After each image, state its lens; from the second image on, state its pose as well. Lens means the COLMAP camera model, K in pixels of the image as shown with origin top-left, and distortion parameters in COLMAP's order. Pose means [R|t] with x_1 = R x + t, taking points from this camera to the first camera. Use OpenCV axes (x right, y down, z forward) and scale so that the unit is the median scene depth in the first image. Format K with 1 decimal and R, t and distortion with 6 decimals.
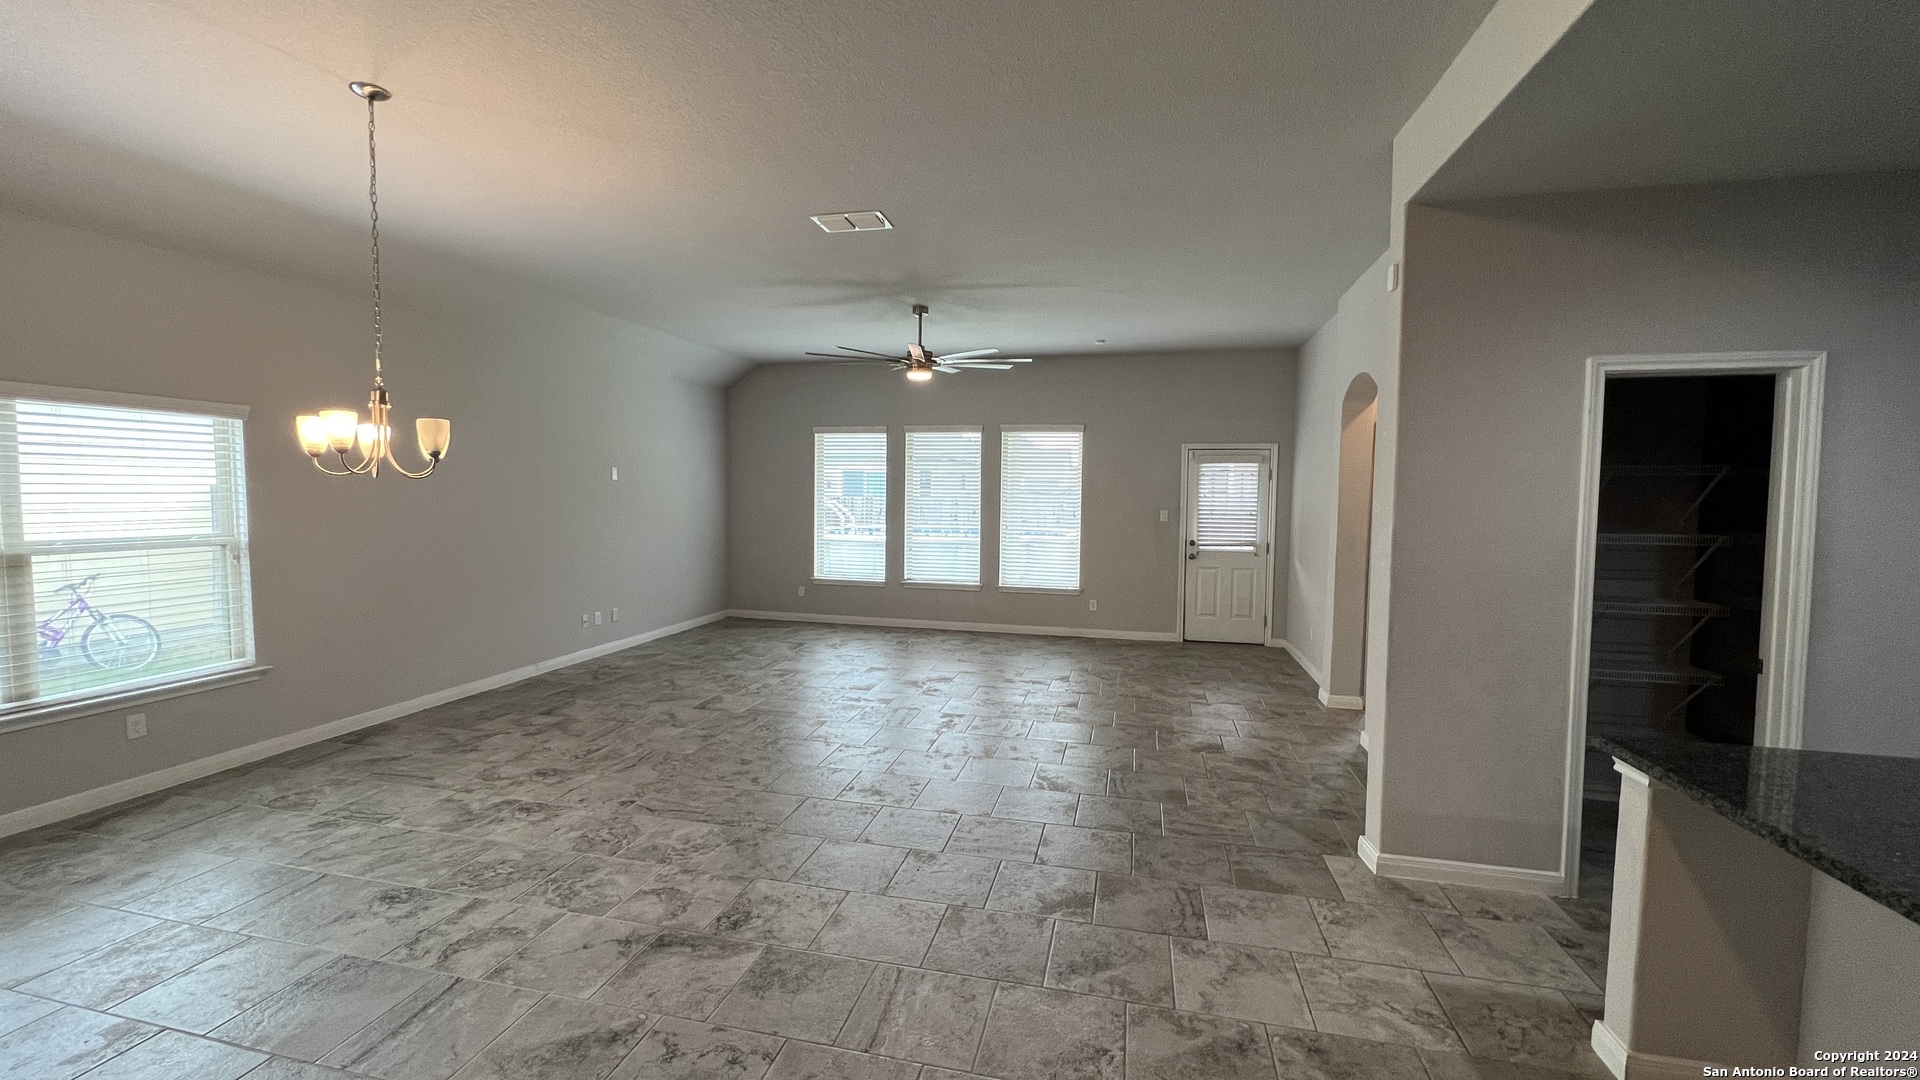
lens RADIAL K [[765.4, 0, 955.6], [0, 765.4, 534.0], [0, 0, 1]] dist [-0.002265, 0.000837]
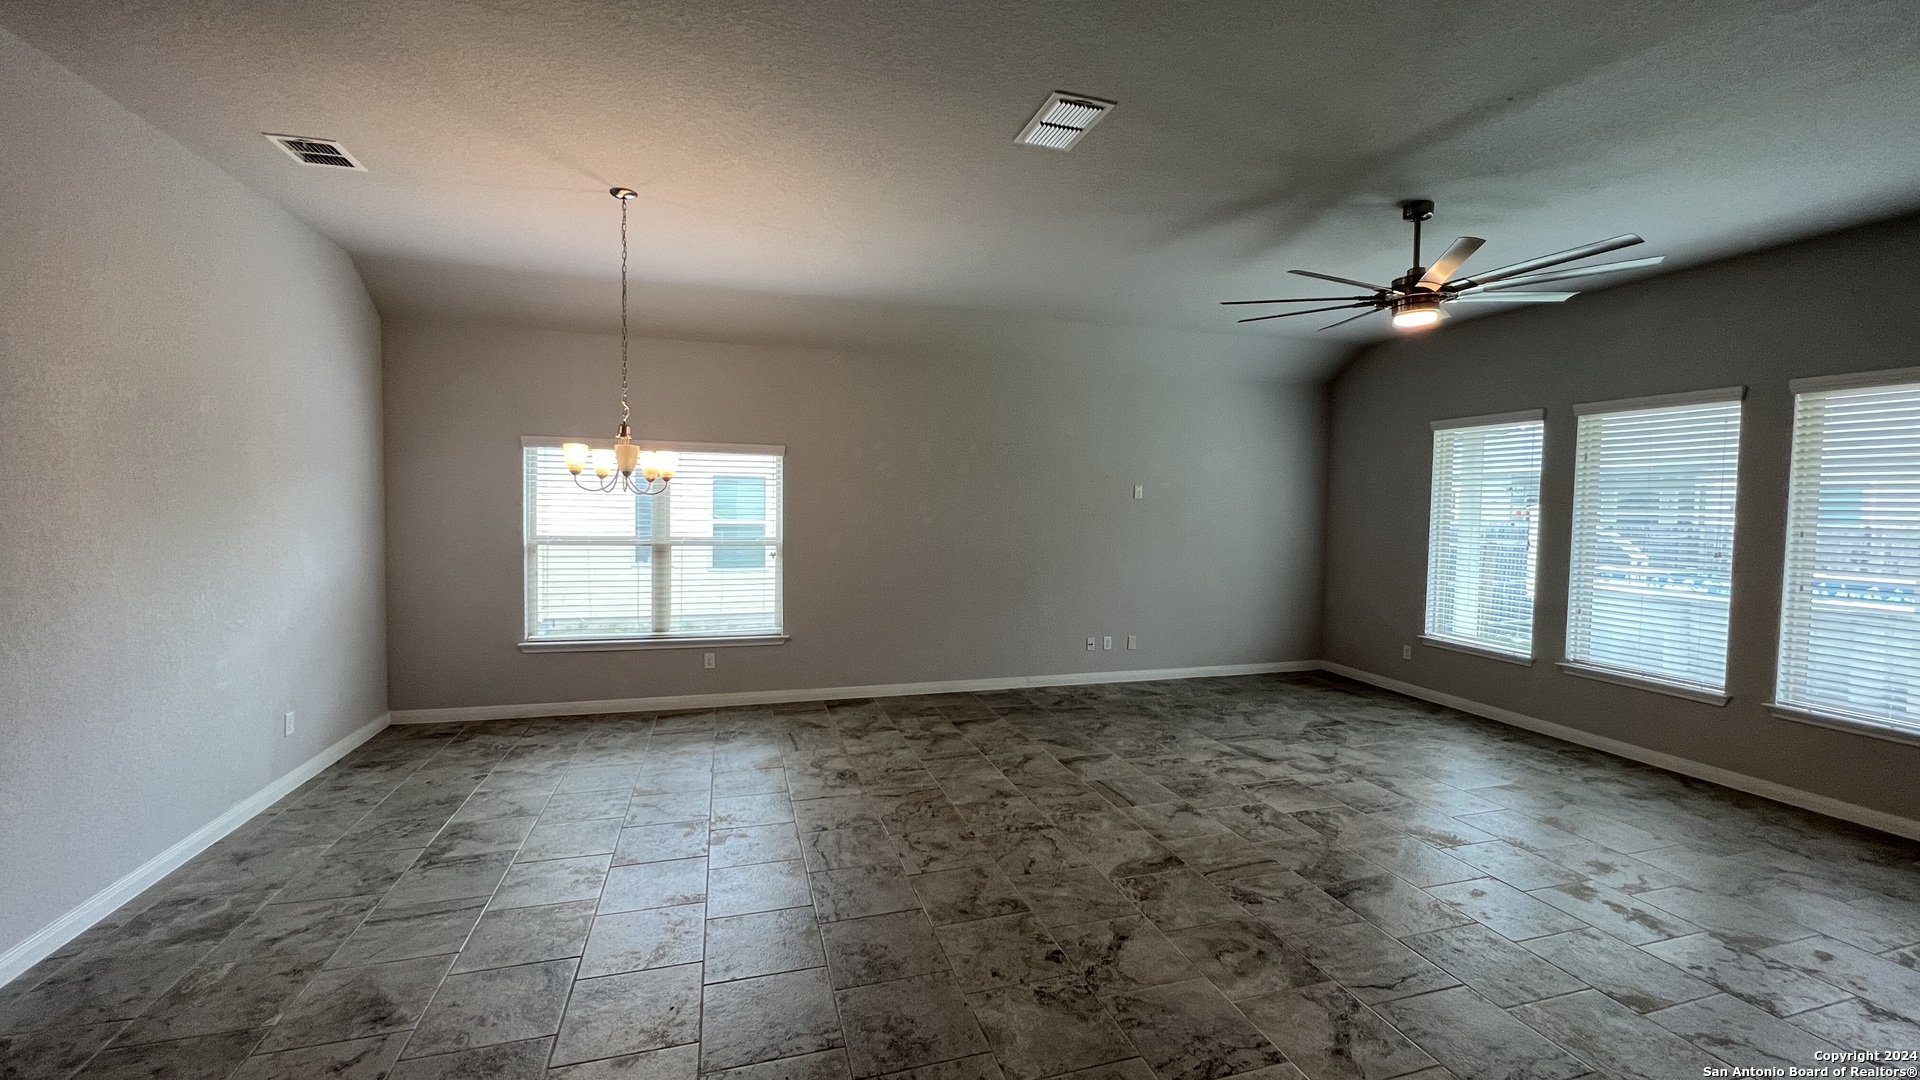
lens RADIAL K [[765.4, 0, 955.7], [0, 765.4, 540.7], [0, 0, 1]] dist [-0.002265, 0.000837]
pose [[0.505722, 0.038375, -0.861843, 0.363218], [-0.057723, 0.998277, 0.010579, -0.024194], [0.860763, 0.044399, 0.507066, 0.487154]]
